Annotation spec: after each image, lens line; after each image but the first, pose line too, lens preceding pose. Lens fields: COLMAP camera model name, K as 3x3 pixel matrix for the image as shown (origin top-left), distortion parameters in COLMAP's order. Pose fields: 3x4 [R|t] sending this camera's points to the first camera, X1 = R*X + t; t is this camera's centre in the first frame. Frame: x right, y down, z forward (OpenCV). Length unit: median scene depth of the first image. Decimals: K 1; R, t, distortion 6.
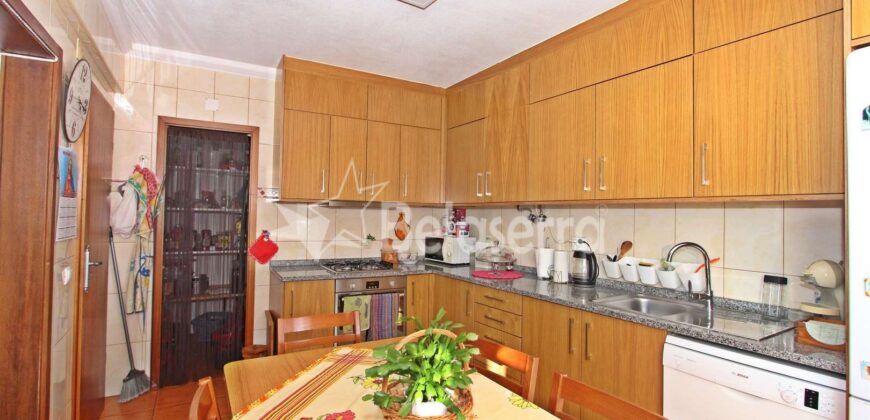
lens RADIAL K [[399.4, 0, 435.0], [0, 399.4, 210.0], [0, 0, 1]] dist [-0.018624, -0.000090]
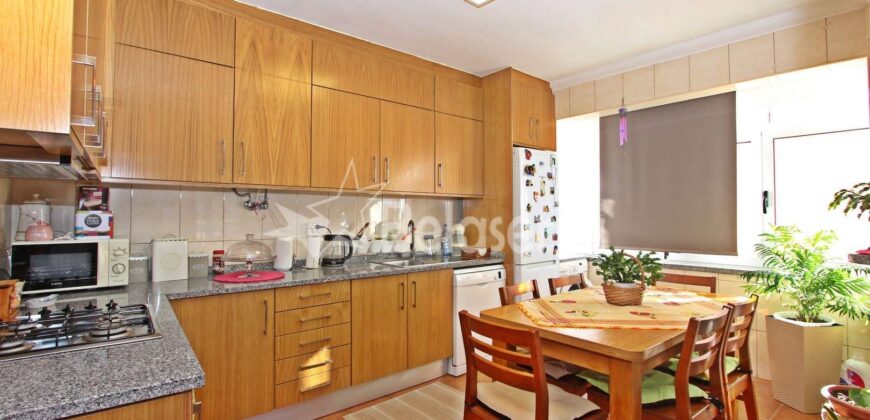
lens RADIAL K [[410.5, 0, 434.9], [0, 410.5, 196.1], [0, 0, 1]] dist [-0.015746, 0.000022]
pose [[-0.153060, 0.014866, 0.988105, -0.698067], [-0.025786, 0.999486, -0.019031, 0.010417], [-0.987880, -0.028392, -0.152598, 0.778002]]
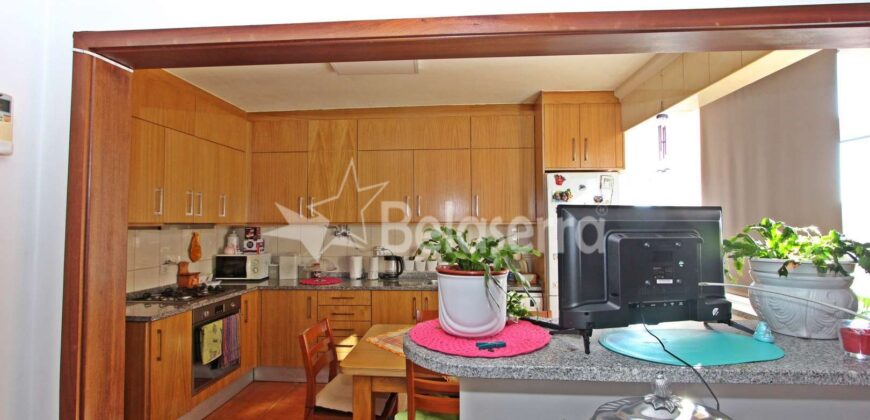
lens RADIAL K [[399.4, 0, 435.0], [0, 399.4, 210.0], [0, 0, 1]] dist [-0.018624, -0.000090]
pose [[0.573109, 0.005543, 0.819461, -0.658007], [0.002374, 0.999962, -0.008425, -0.046746], [-0.819476, 0.006774, 0.573073, 0.007825]]
